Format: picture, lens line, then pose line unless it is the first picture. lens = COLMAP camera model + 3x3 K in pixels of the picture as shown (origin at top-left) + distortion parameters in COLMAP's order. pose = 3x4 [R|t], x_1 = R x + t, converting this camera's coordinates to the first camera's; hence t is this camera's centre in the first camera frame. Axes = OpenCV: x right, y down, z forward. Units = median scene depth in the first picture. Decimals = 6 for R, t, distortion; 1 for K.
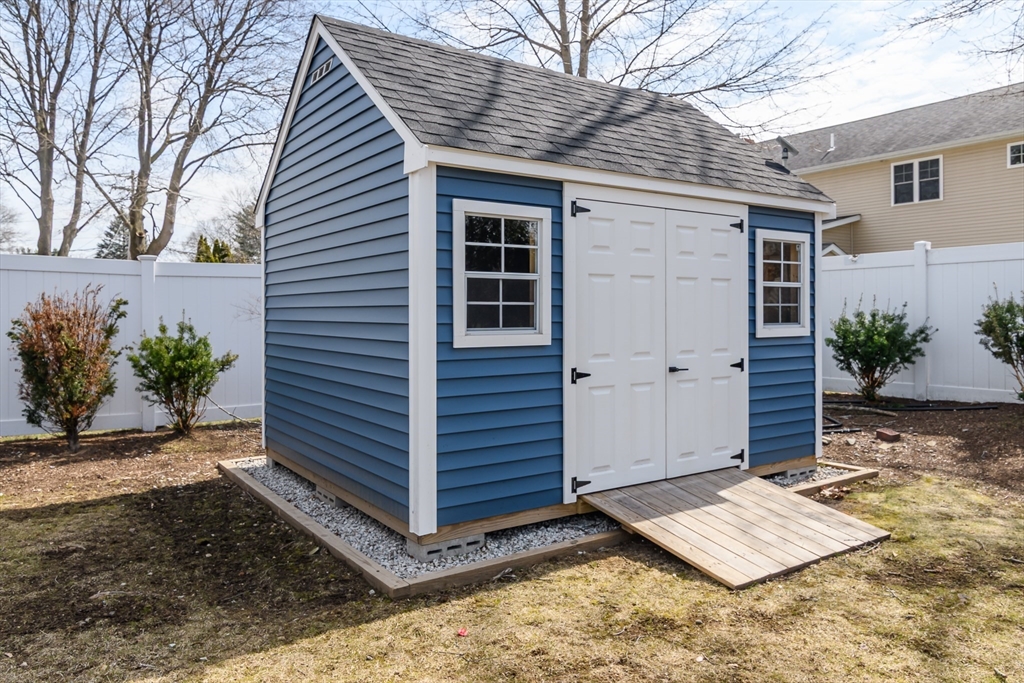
lens RADIAL K [[722.5, 0, 512.6], [0, 722.5, 307.7], [0, 0, 1]] dist [0.002219, 0.000105]
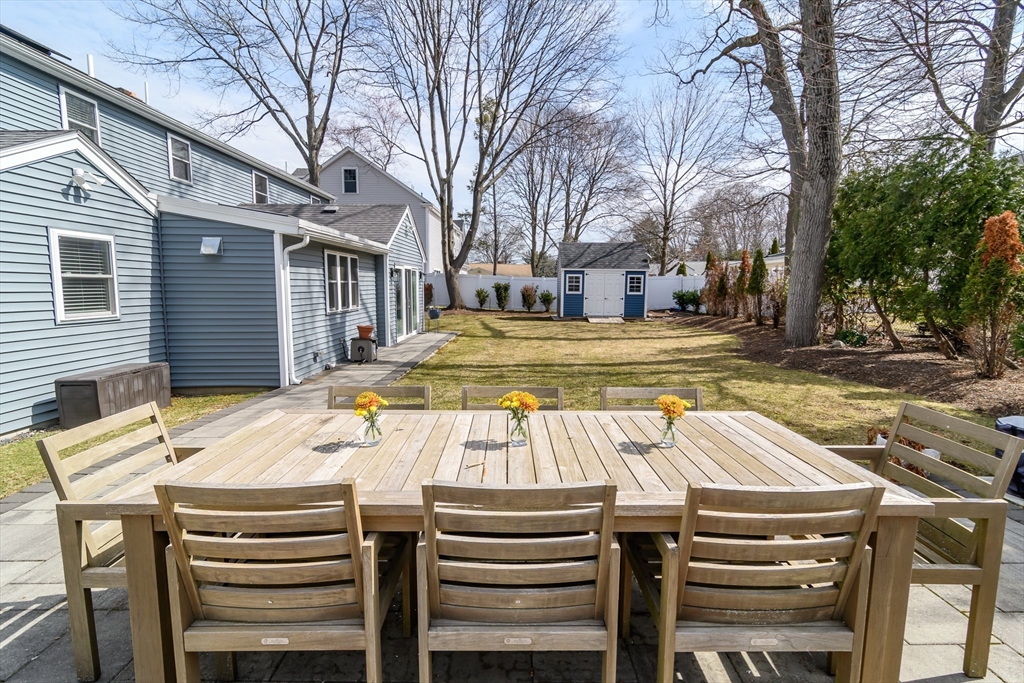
lens RADIAL K [[488.5, 0, 512.0], [0, 488.5, 341.5], [0, 0, 1]] dist [0.027787, 0.000134]
pose [[0.808399, 0.079482, -0.583244, 0.387098], [-0.009649, 0.992498, 0.121880, -0.010492], [0.588555, -0.092900, 0.803102, -0.548319]]
